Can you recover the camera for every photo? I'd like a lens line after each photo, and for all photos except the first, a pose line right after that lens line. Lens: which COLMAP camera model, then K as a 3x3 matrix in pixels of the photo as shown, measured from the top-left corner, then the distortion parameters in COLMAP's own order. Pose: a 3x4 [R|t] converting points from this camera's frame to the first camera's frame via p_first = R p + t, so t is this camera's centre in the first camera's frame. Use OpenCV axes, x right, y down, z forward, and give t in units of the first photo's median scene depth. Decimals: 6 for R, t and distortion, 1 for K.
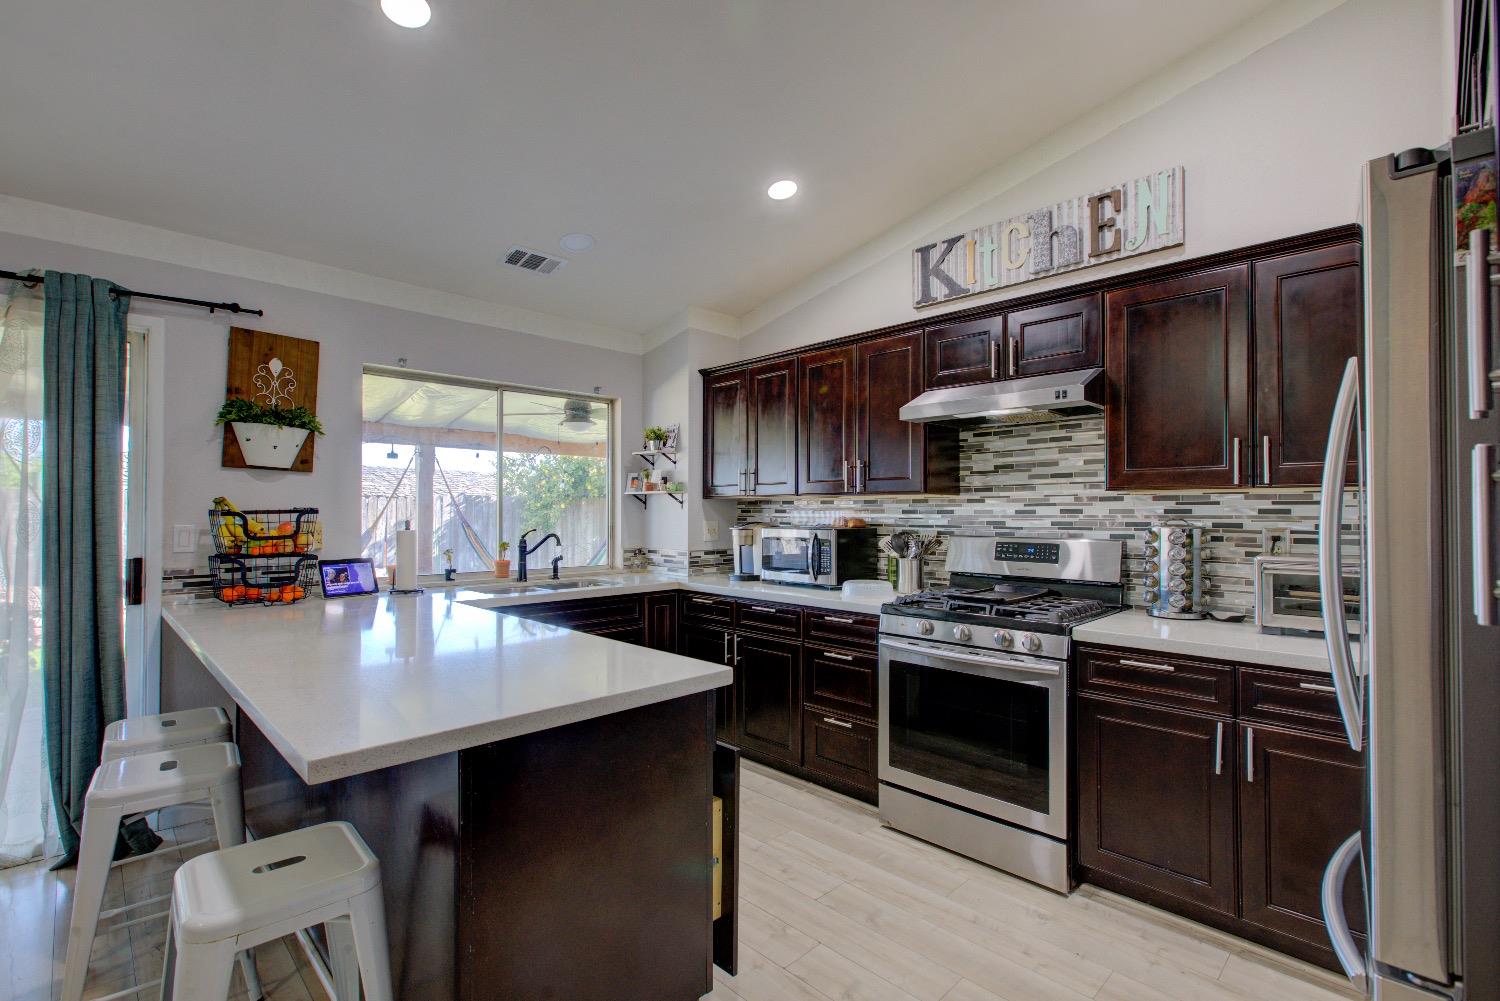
lens RADIAL K [[686.9, 0, 742.0], [0, 686.9, 494.5], [0, 0, 1]] dist [-0.008259, 0.004354]
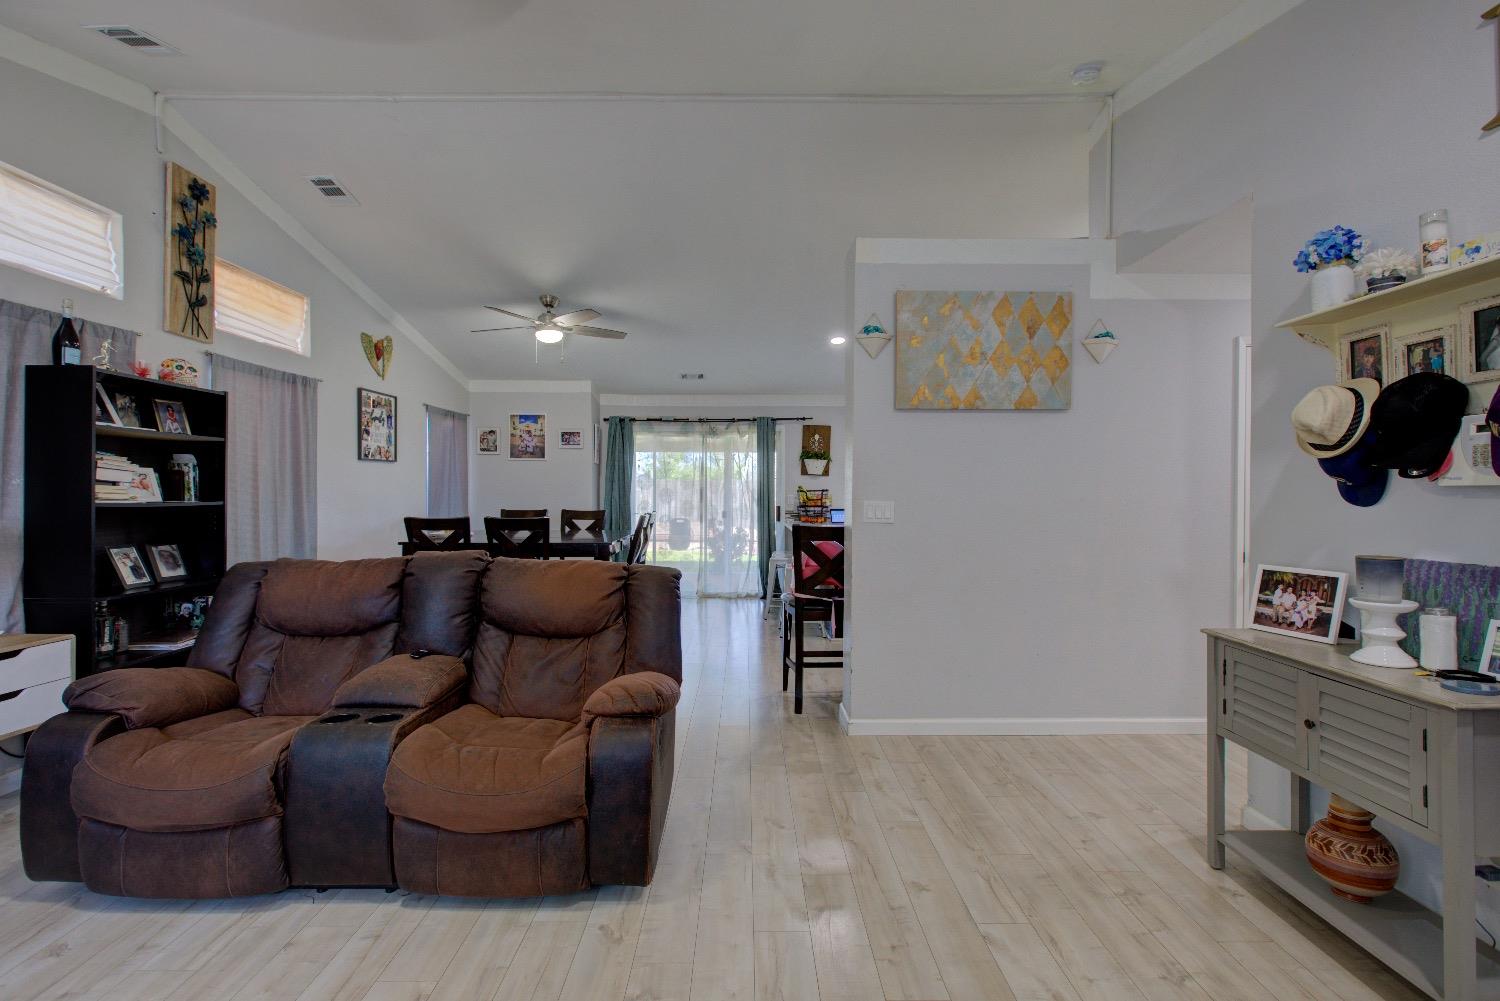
lens RADIAL K [[686.9, 0, 747.5], [0, 686.9, 491.8], [0, 0, 1]] dist [-0.008259, 0.004354]
pose [[0.718270, 0.008140, -0.695717, 1.256196], [0.007051, 0.999795, 0.018977, -0.030227], [0.695729, -0.018537, 0.718065, -1.419607]]
